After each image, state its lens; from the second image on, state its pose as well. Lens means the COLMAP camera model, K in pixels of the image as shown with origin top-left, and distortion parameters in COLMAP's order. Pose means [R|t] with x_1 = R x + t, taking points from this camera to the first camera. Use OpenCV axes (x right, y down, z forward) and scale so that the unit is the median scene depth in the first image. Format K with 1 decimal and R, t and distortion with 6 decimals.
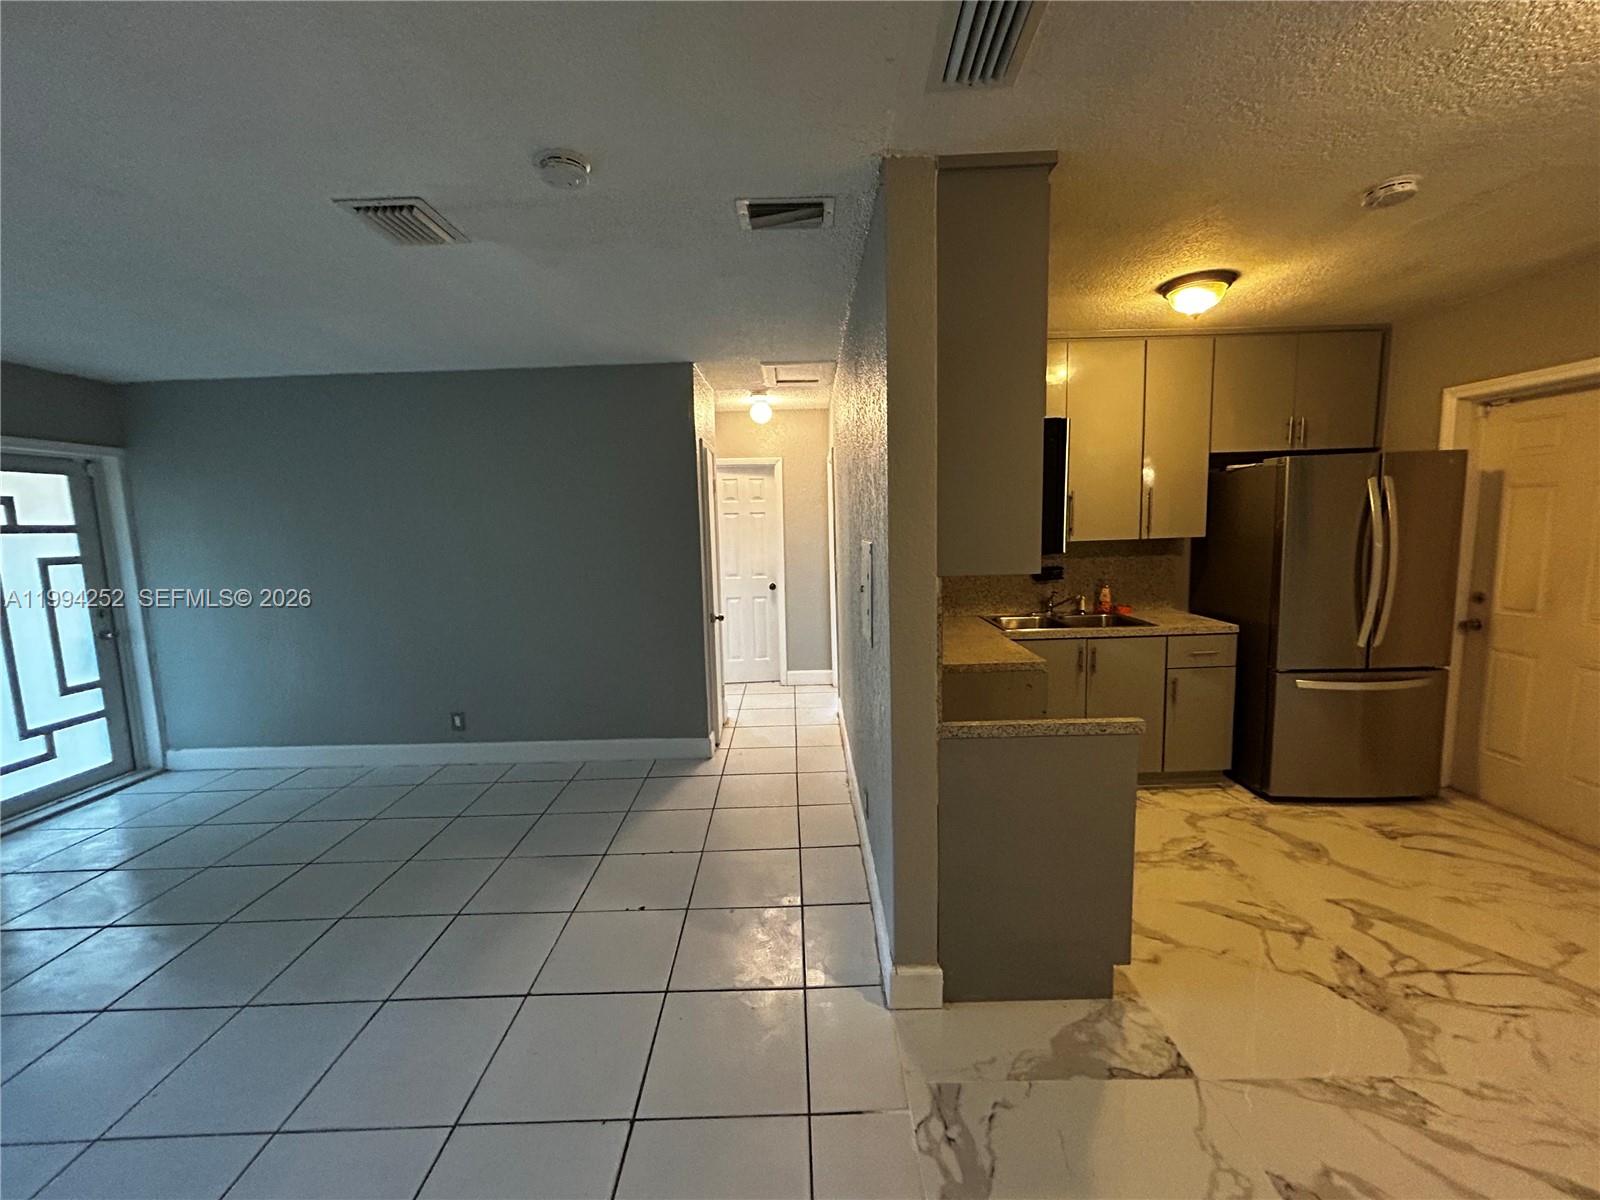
lens RADIAL K [[650.0, 0, 794.7], [0, 650.0, 597.7], [0, 0, 1]] dist [-0.001133, 0.000849]
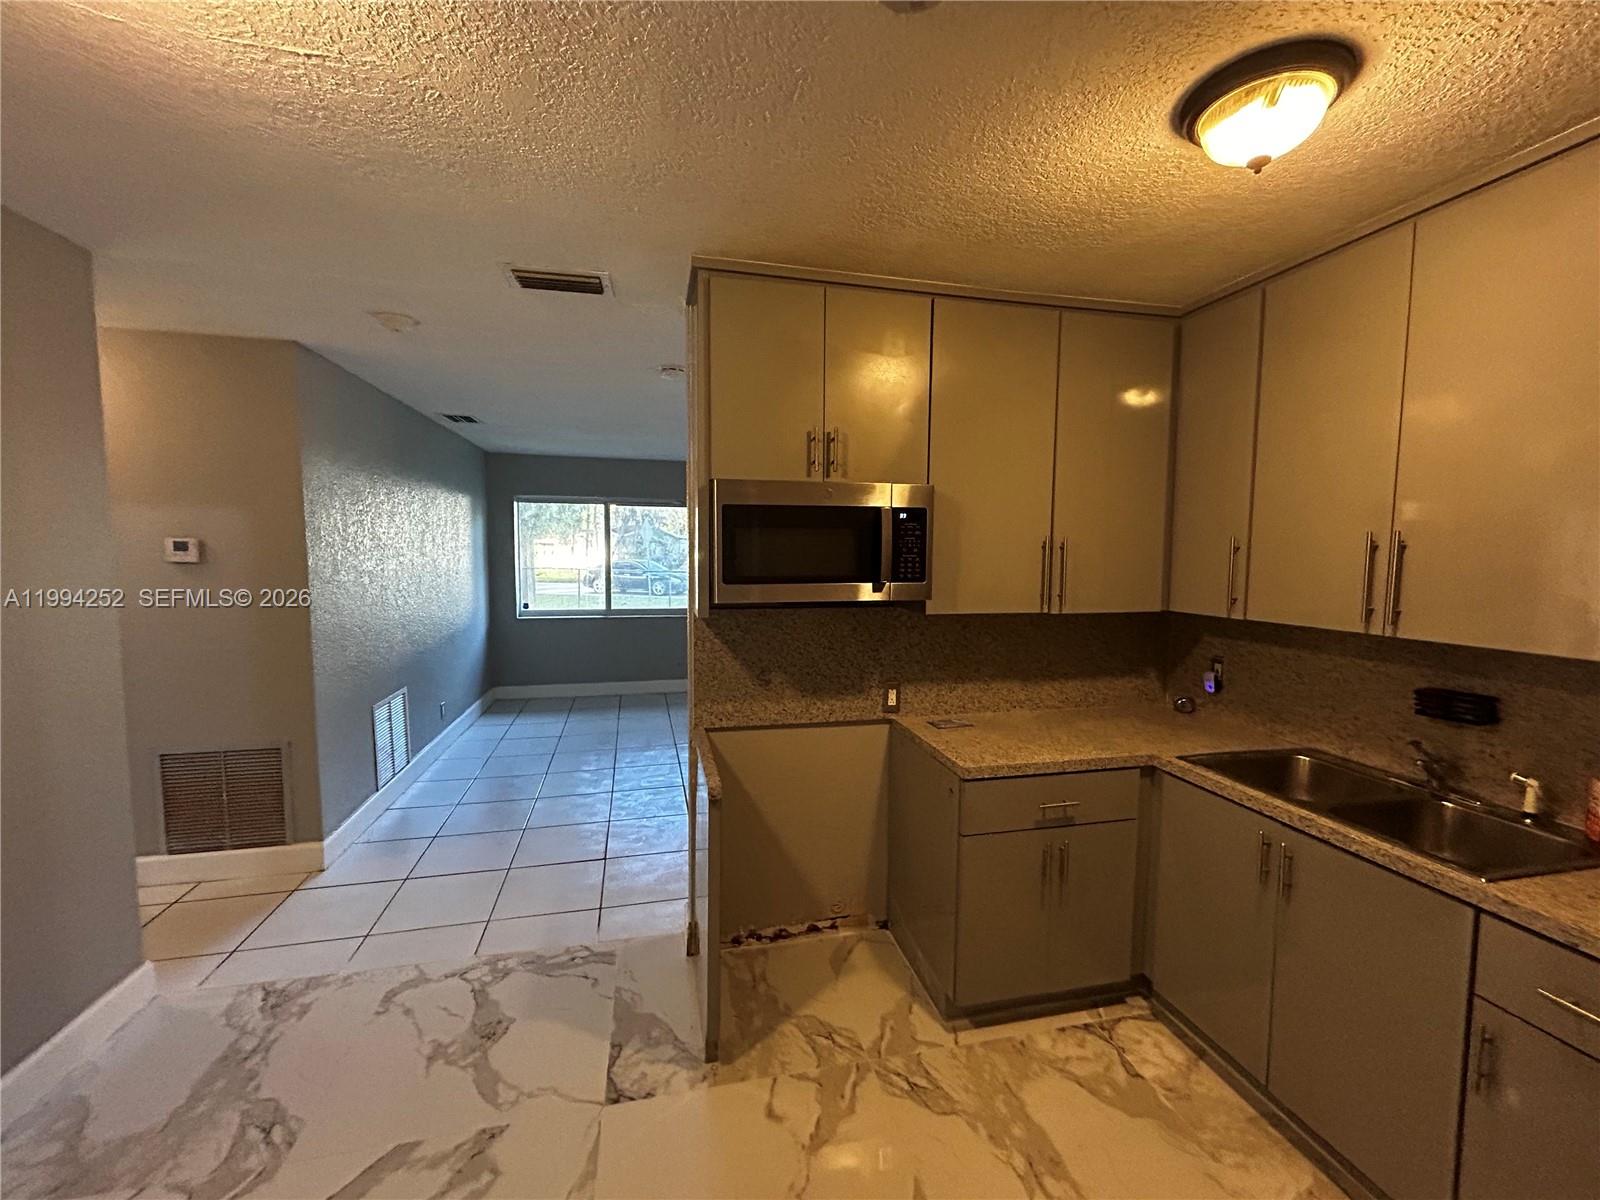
lens RADIAL K [[650.0, 0, 799.0], [0, 650.0, 597.2], [0, 0, 1]] dist [-0.001133, 0.000849]
pose [[0.225101, 0.106234, -0.968527, 0.981562], [-0.132424, 0.988150, 0.077609, -0.118659], [0.965295, 0.110786, 0.236502, 0.583988]]
